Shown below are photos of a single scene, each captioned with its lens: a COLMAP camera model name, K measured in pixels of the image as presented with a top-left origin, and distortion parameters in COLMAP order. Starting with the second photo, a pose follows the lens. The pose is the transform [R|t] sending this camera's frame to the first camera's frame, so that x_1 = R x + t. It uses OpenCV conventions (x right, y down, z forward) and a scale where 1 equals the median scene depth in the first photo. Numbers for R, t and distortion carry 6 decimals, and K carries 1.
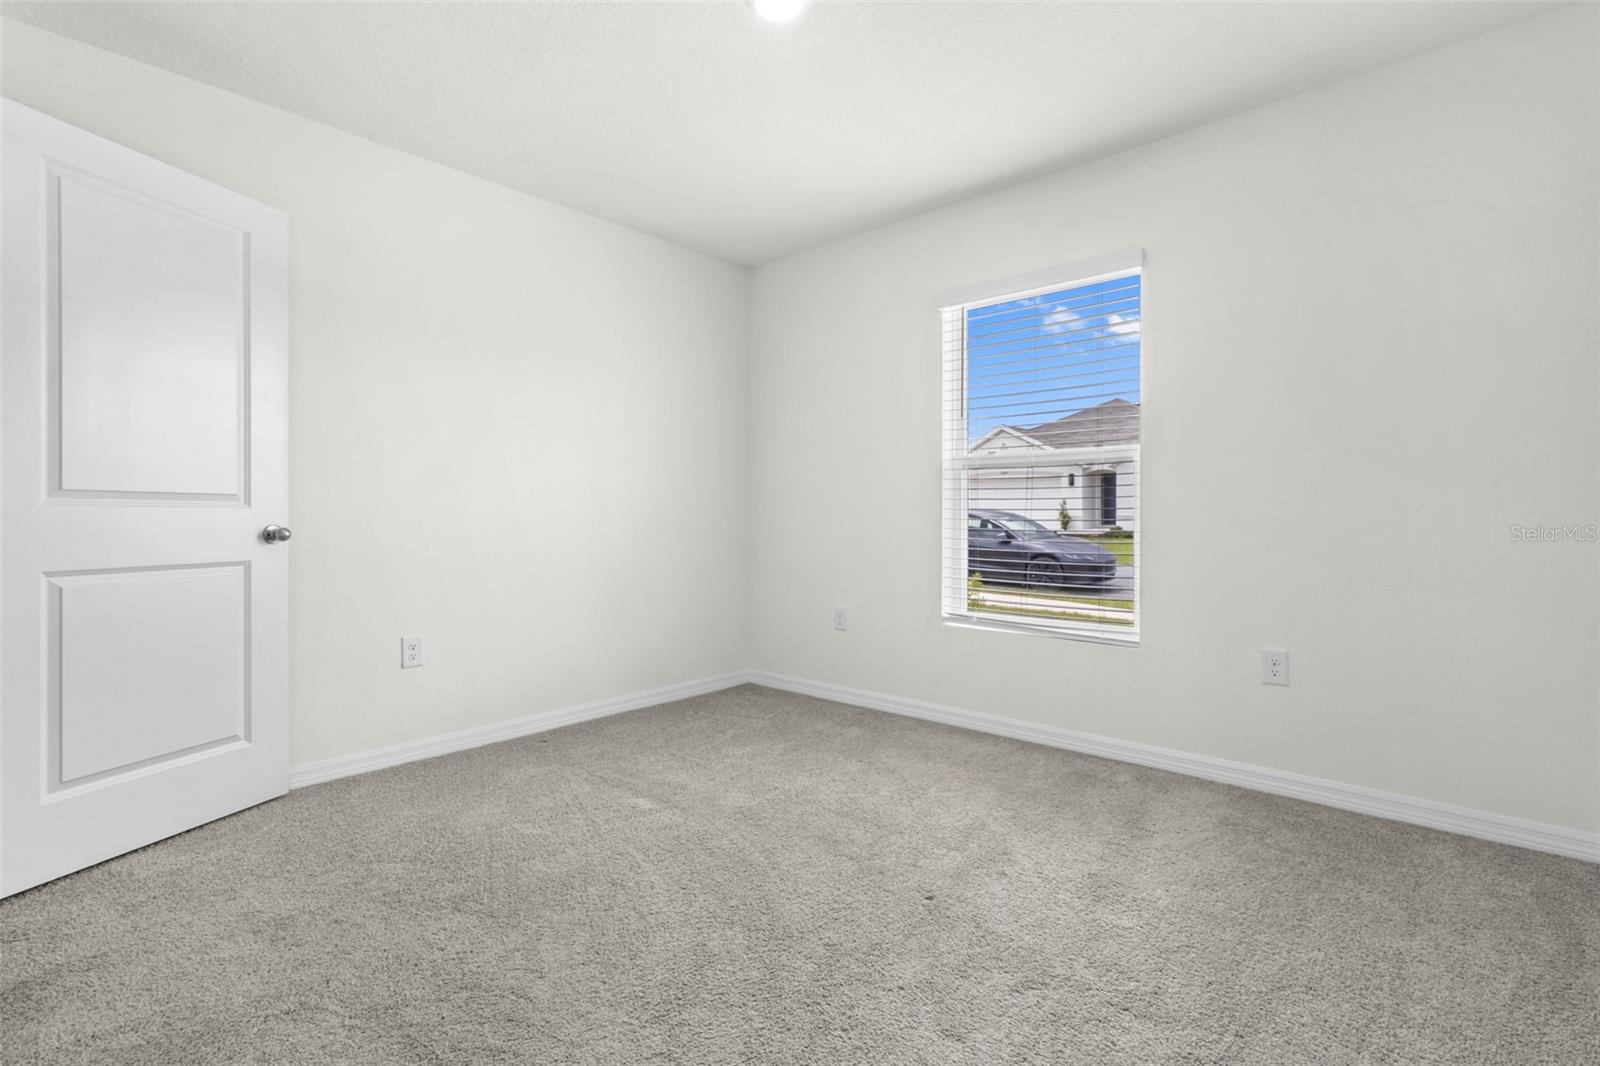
lens RADIAL K [[741.9, 0, 804.9], [0, 741.9, 513.4], [0, 0, 1]] dist [0.001795, -0.000215]
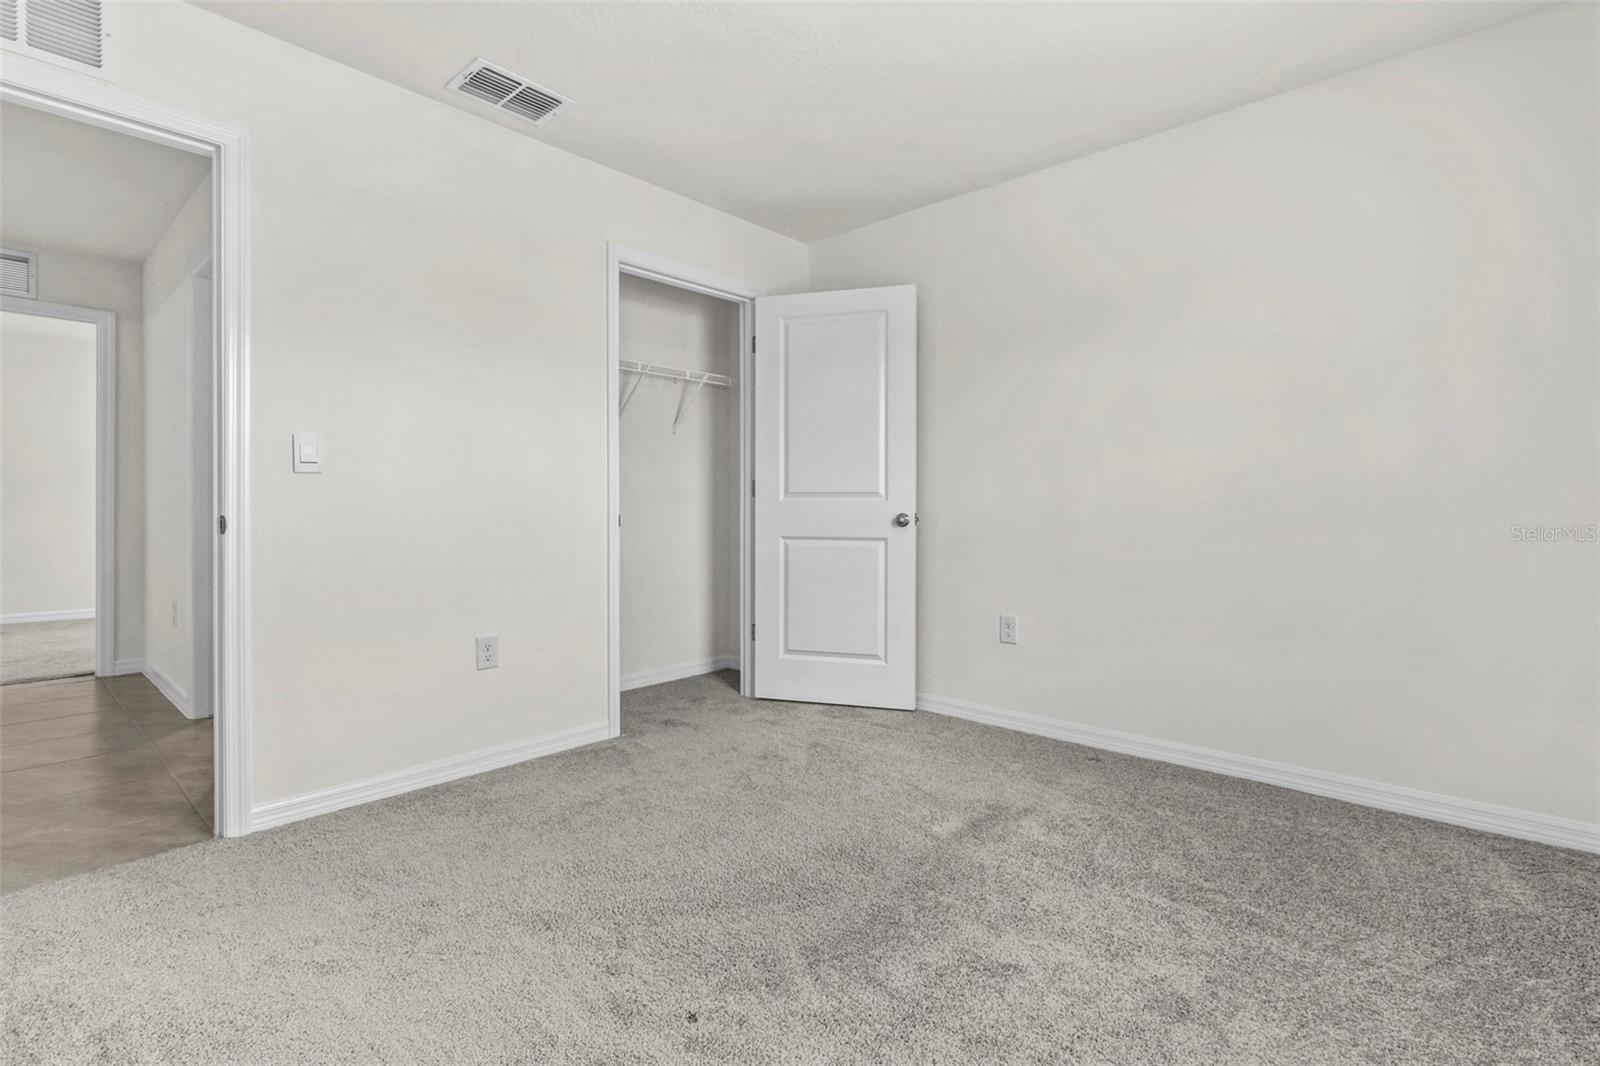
lens RADIAL K [[741.9, 0, 804.9], [0, 741.9, 513.4], [0, 0, 1]] dist [0.001795, -0.000215]
pose [[0.027551, 0.008755, -0.999582, 0.696681], [-0.001706, 0.999961, 0.008711, 0.002827], [0.999619, 0.001465, 0.027565, 0.804566]]
